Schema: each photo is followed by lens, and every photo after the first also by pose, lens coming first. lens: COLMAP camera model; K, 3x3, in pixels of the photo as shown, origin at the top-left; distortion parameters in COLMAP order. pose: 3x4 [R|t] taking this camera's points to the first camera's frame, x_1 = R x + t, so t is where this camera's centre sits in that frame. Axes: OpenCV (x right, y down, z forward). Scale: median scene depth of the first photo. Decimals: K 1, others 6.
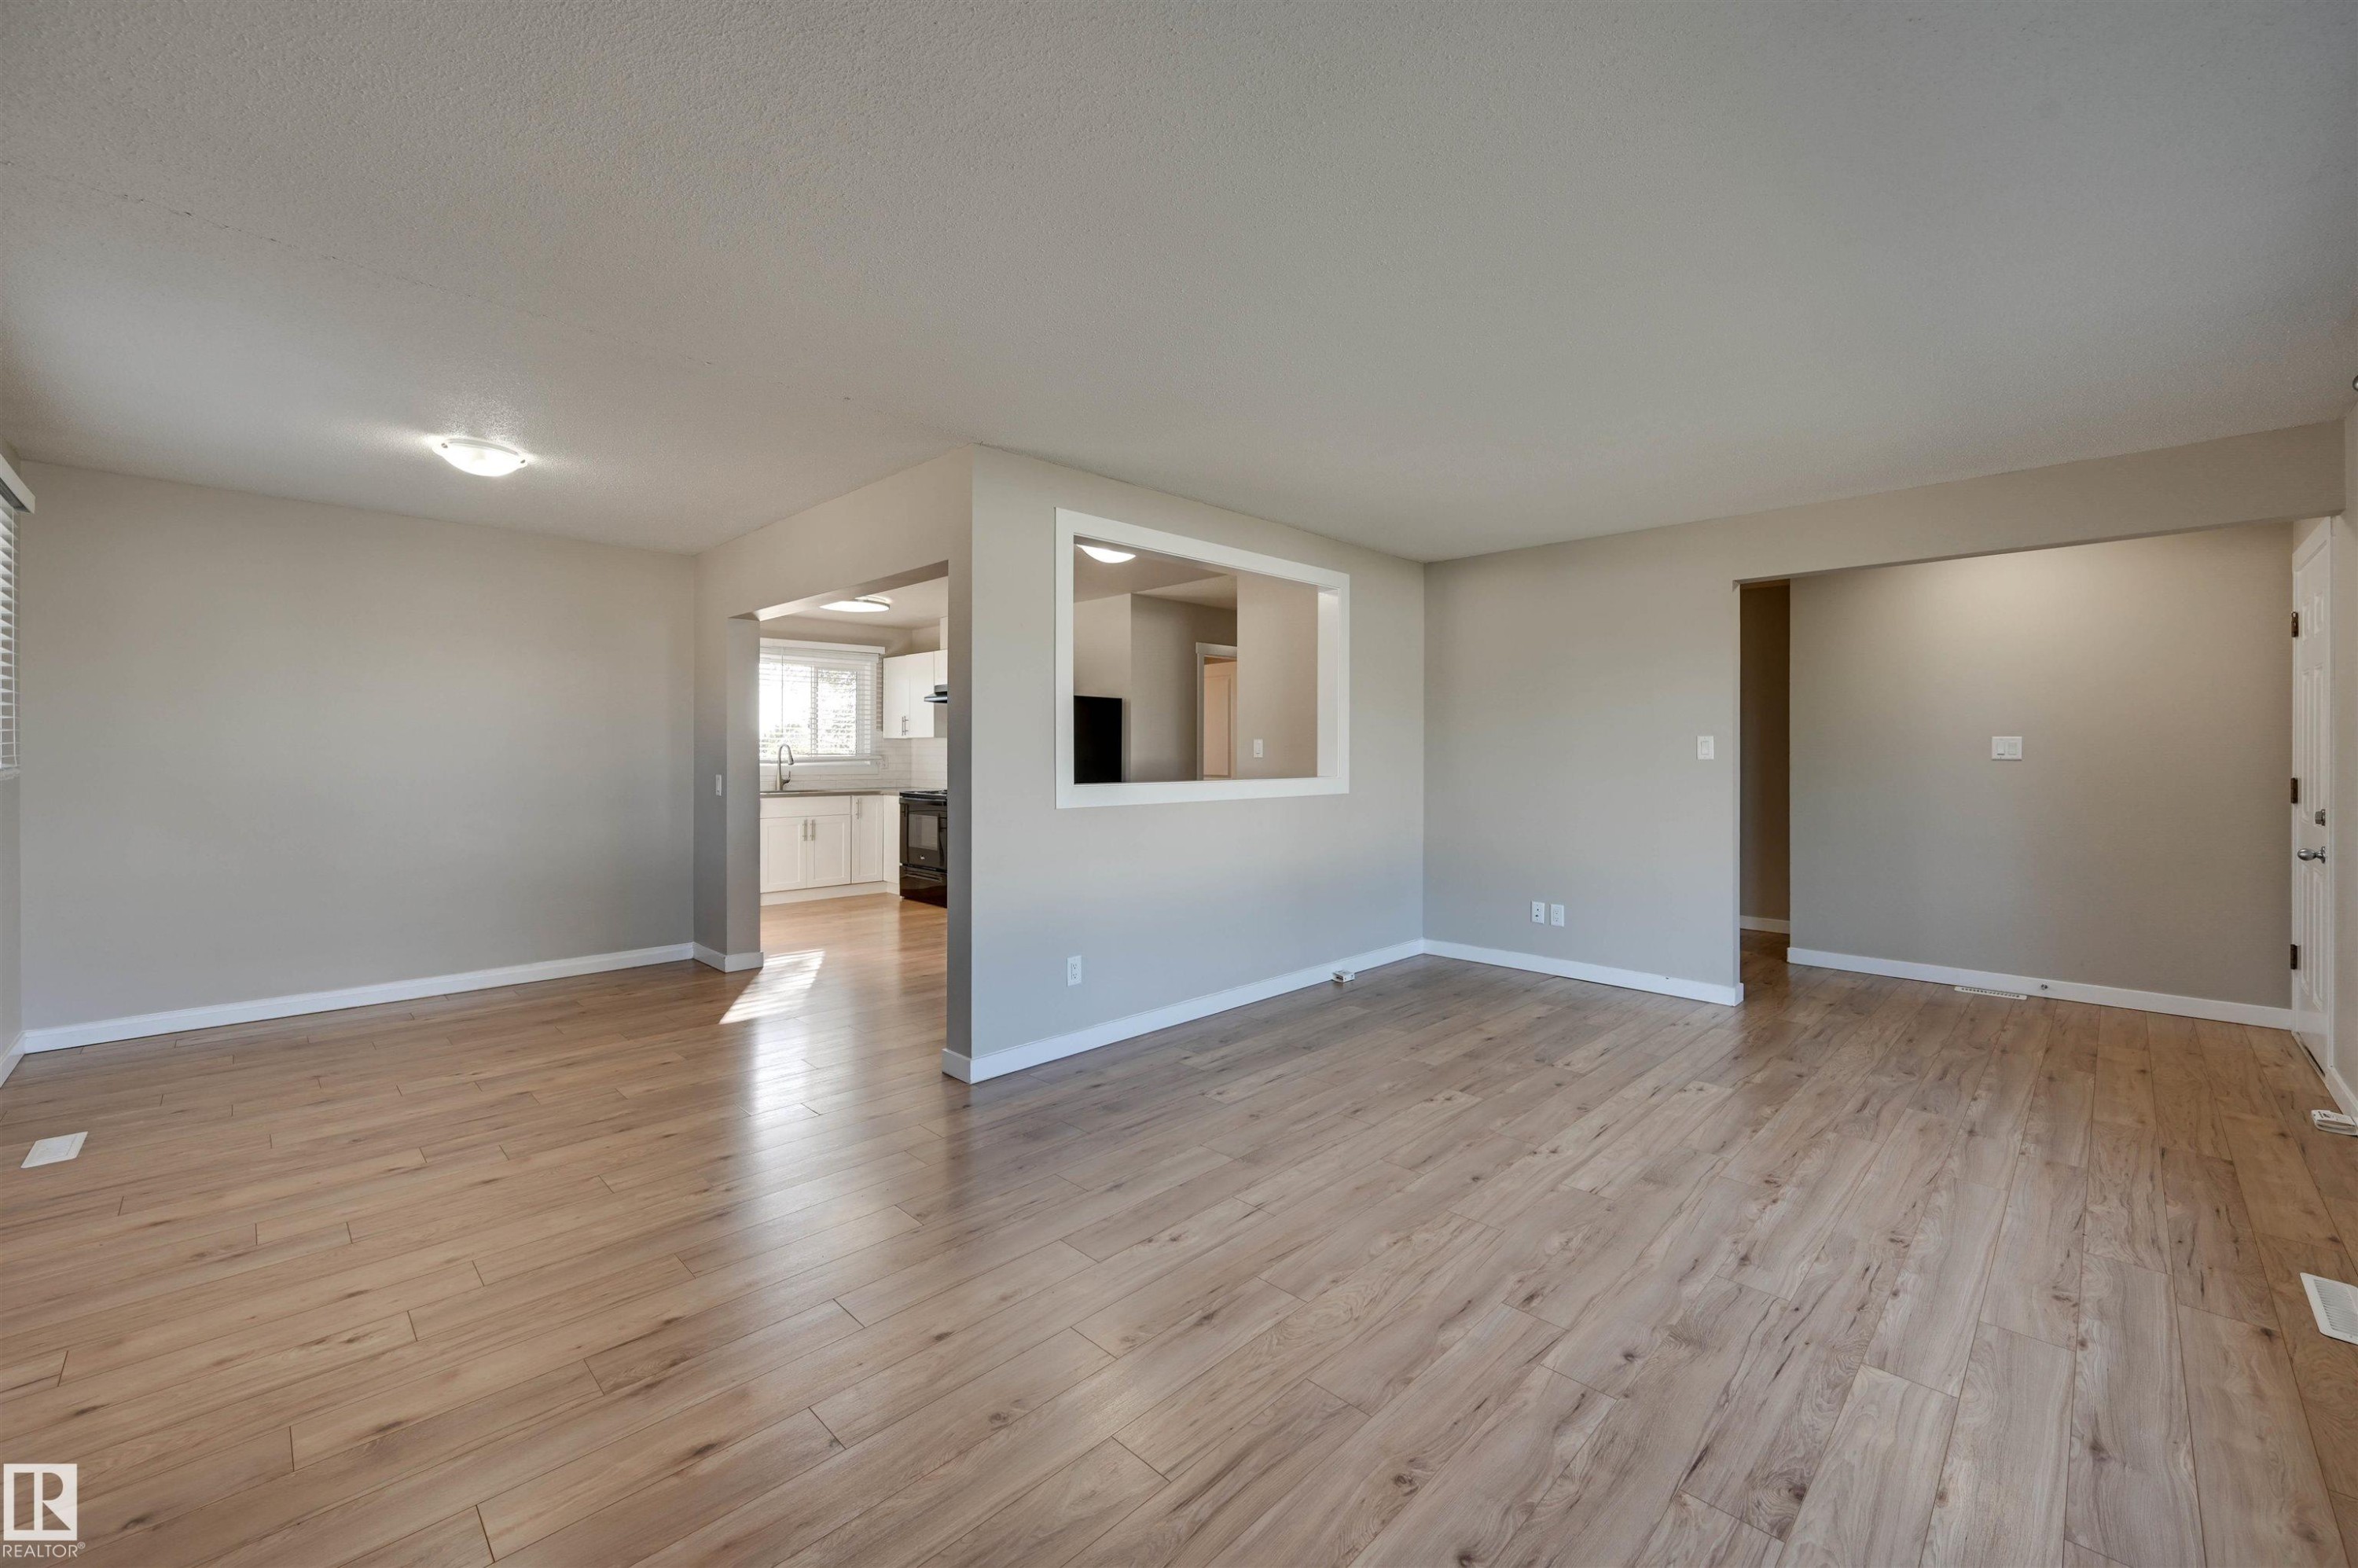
lens RADIAL K [[930.7, 0, 1173.3], [0, 930.7, 758.7], [0, 0, 1]] dist [0.002786, 0.000221]
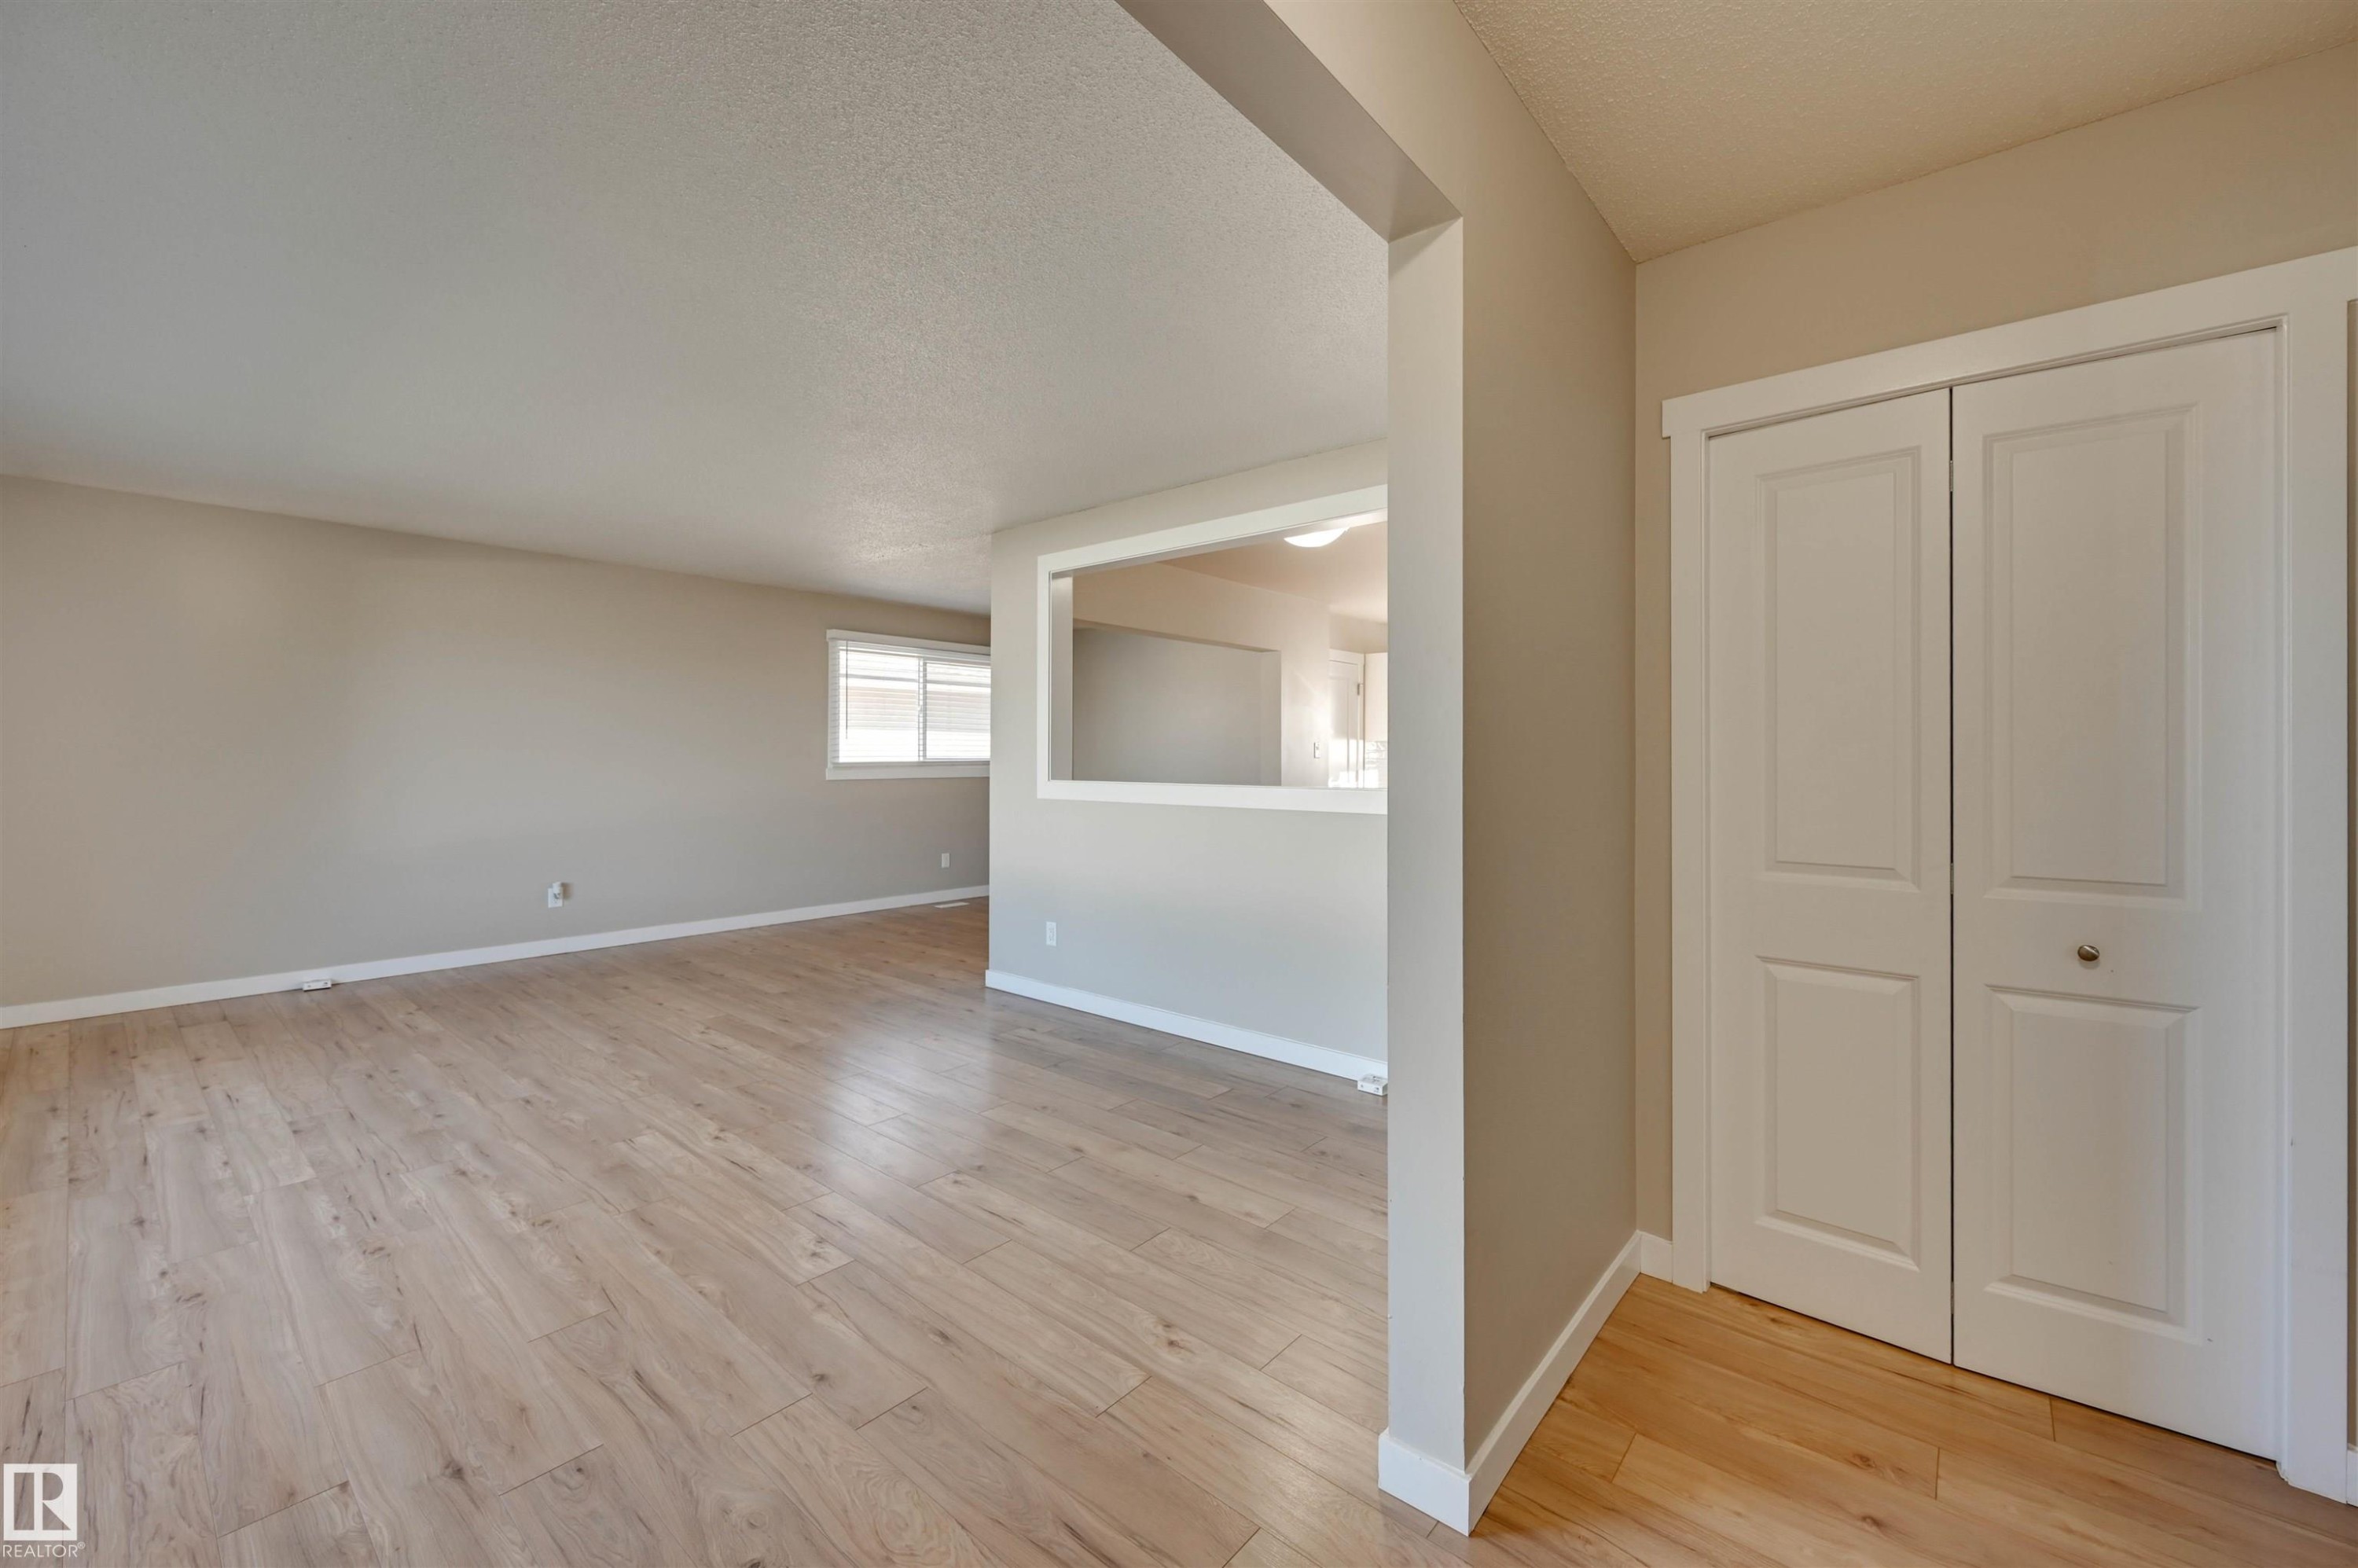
lens RADIAL K [[930.7, 0, 1195.3], [0, 930.7, 762.5], [0, 0, 1]] dist [0.002786, 0.000221]
pose [[0.095447, 0.004964, -0.995422, 1.630729], [-0.008224, 0.999957, 0.004198, -0.001462], [0.995401, 0.007785, 0.095483, 1.568071]]
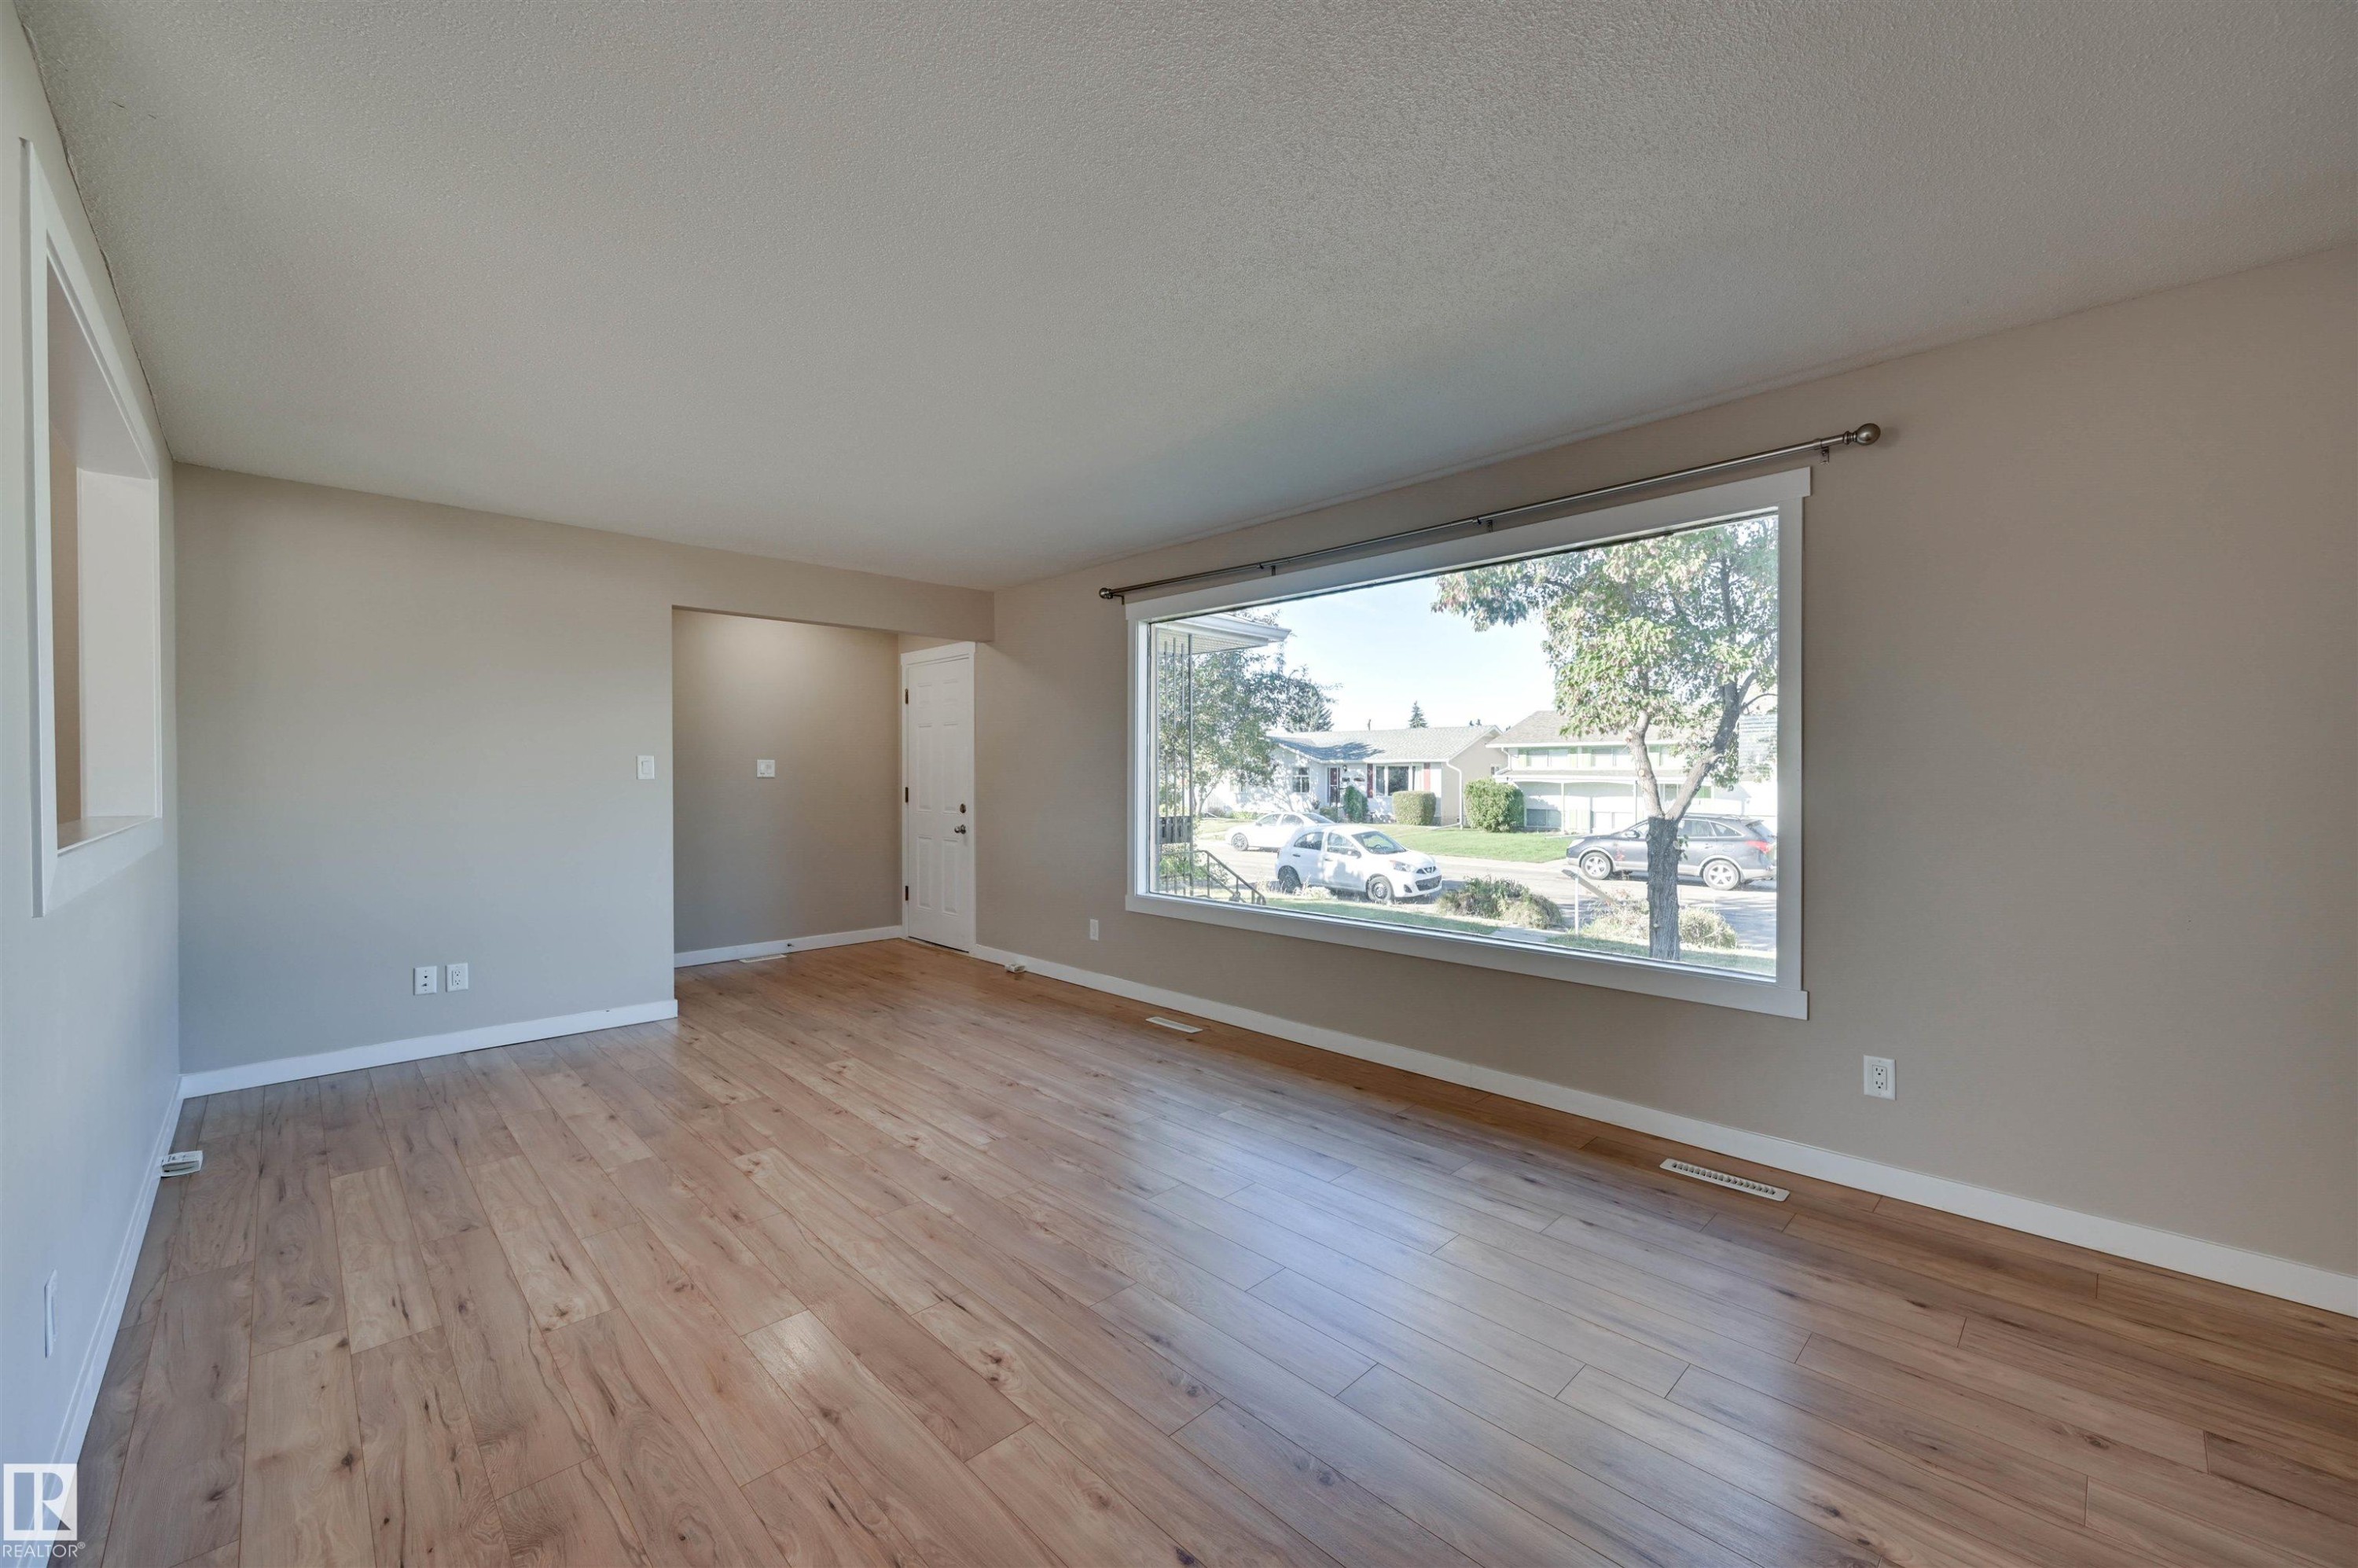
lens RADIAL K [[930.7, 0, 1182.4], [0, 930.7, 758.2], [0, 0, 1]] dist [0.002786, 0.000221]
pose [[0.015744, 0.016913, 0.999733, -0.745200], [0.007019, 0.999830, -0.017025, -0.000332], [-0.999851, 0.007285, 0.015623, 0.737293]]
